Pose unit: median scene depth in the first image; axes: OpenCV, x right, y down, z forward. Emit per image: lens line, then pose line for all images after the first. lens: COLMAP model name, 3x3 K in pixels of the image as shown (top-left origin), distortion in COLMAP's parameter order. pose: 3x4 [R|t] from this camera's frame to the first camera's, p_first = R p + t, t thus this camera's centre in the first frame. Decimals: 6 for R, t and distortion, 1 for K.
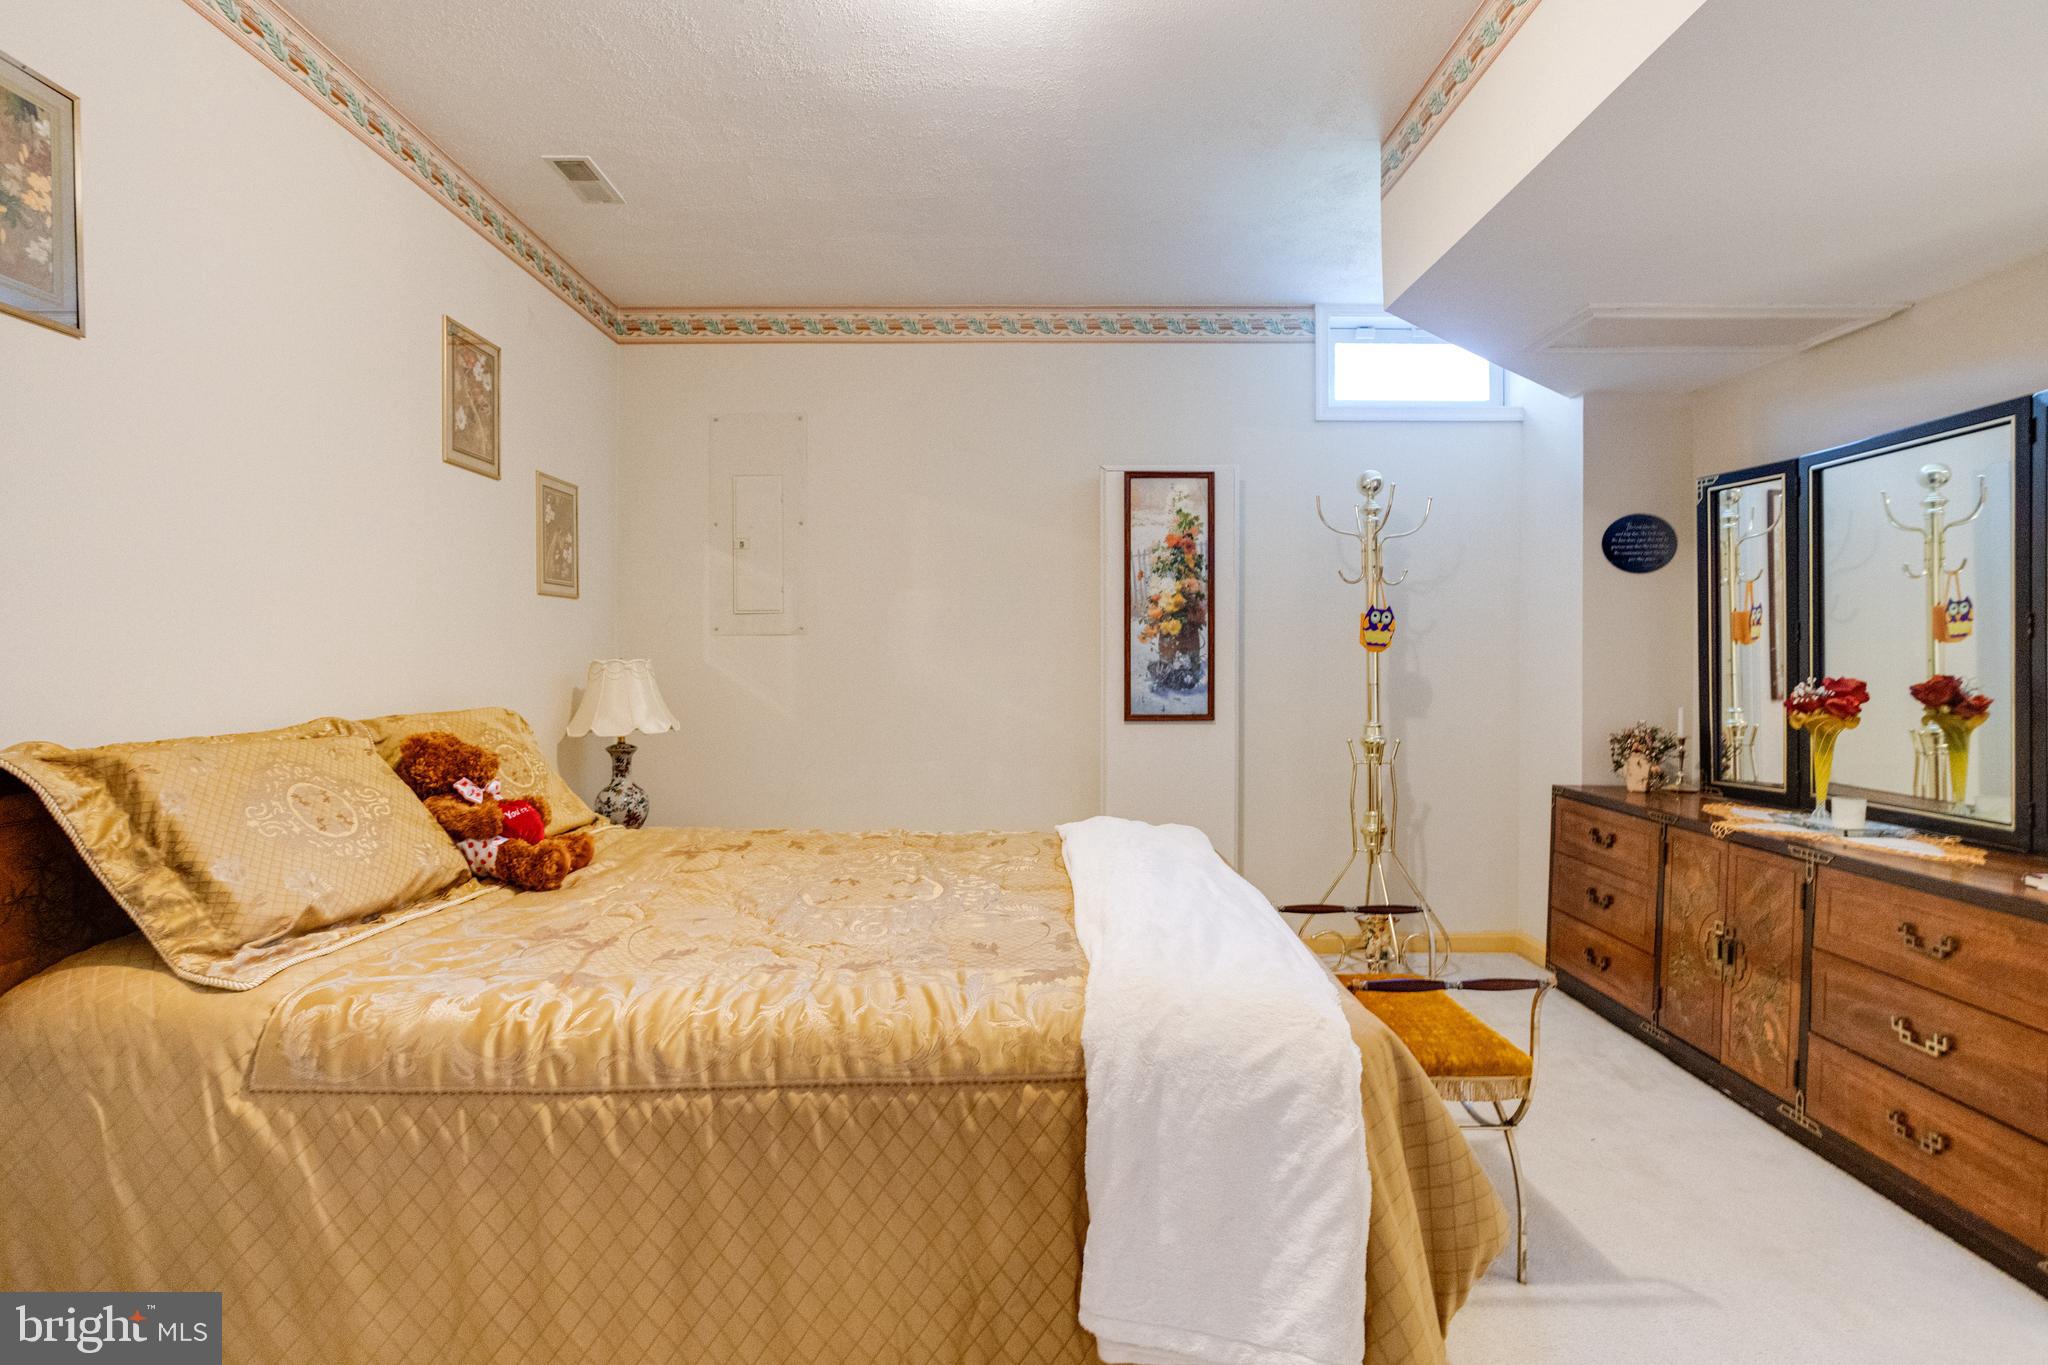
lens RADIAL K [[1006.5, 0, 1019.5], [0, 1006.5, 671.3], [0, 0, 1]] dist [-0.043564, 0.024788]
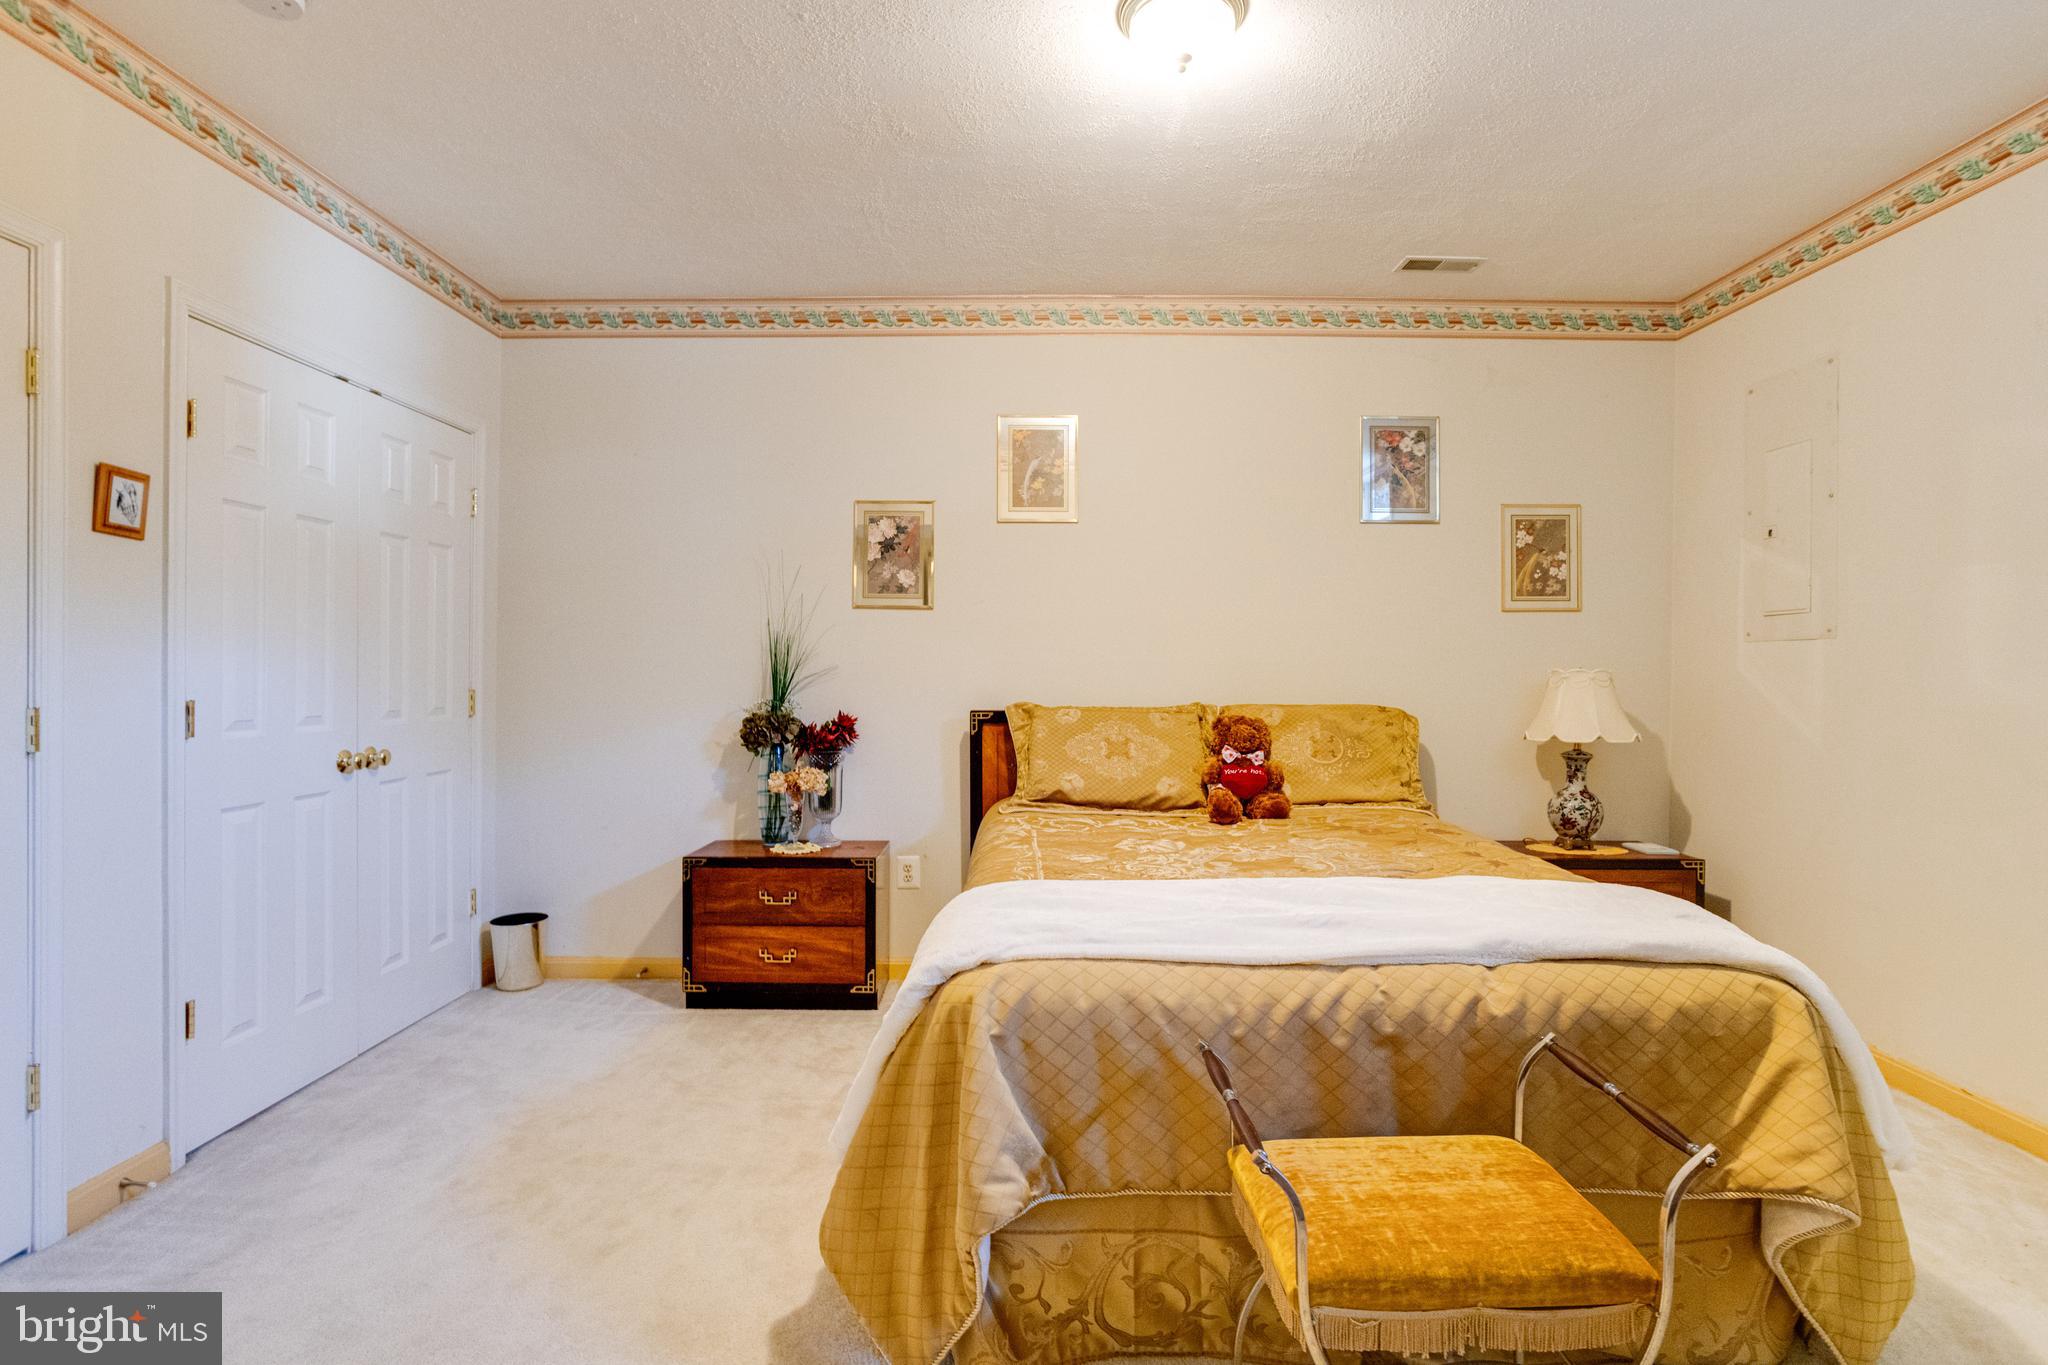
lens RADIAL K [[1006.5, 0, 1019.5], [0, 1006.5, 671.3], [0, 0, 1]] dist [-0.043564, 0.024788]
pose [[-0.005556, 0.001824, -0.999983, 0.728890], [-0.012902, 0.999915, 0.001896, -0.005012], [0.999901, 0.012912, -0.005532, 0.496573]]
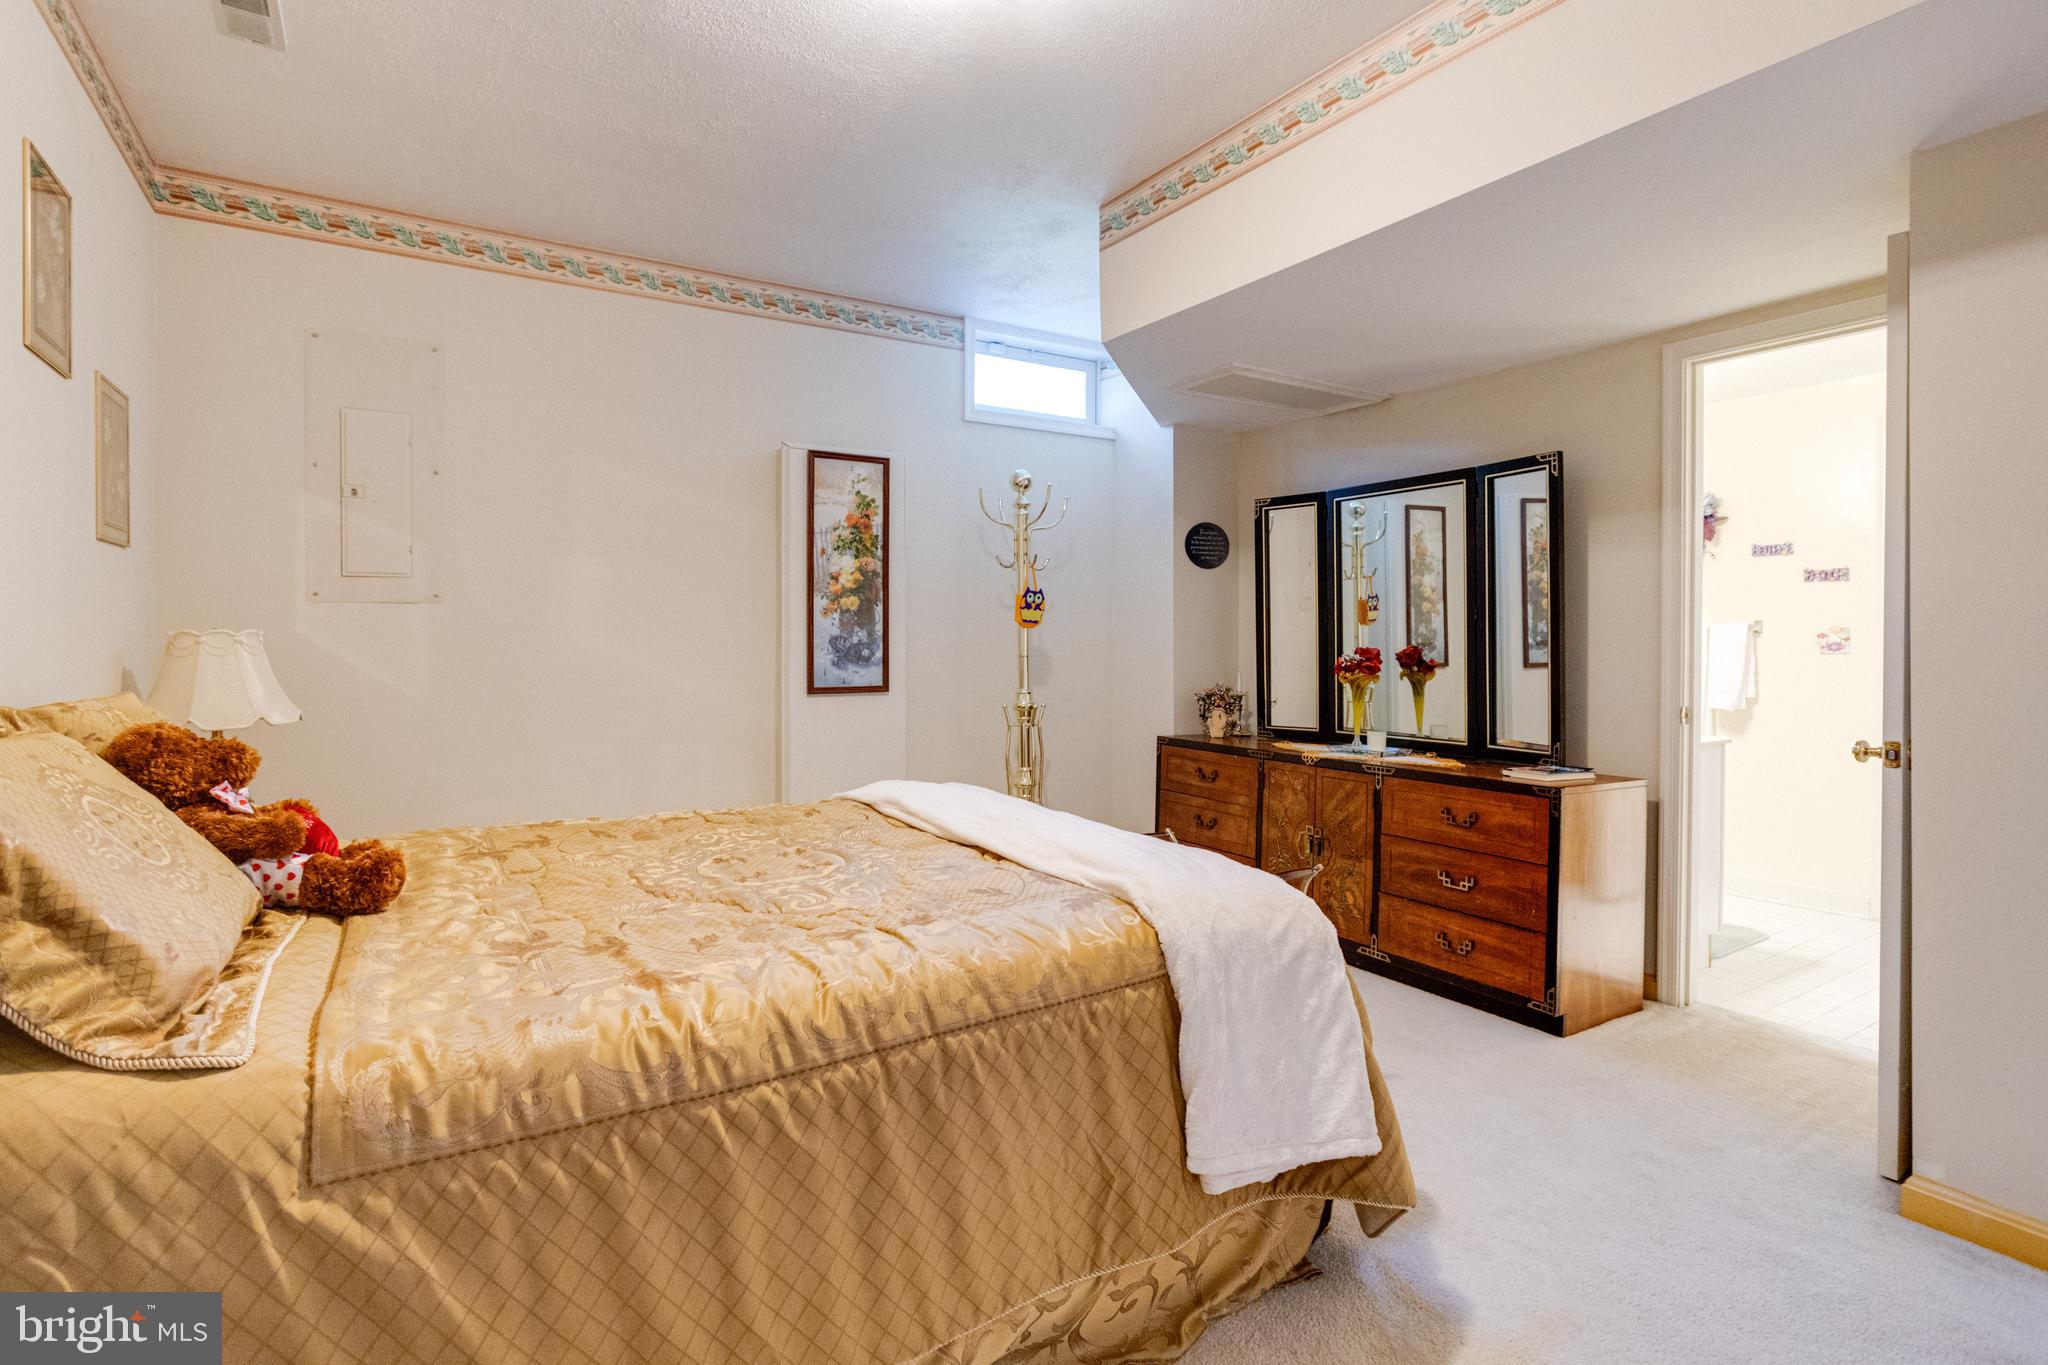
lens RADIAL K [[1006.0, 0, 1023.2], [0, 1006.0, 636.1], [0, 0, 1]] dist [-0.041902, 0.024595]
pose [[0.847642, 0.004017, 0.530553, -0.319513], [0.003630, 0.999904, -0.013371, 0.006373], [-0.530556, 0.013260, 0.847546, 0.027043]]
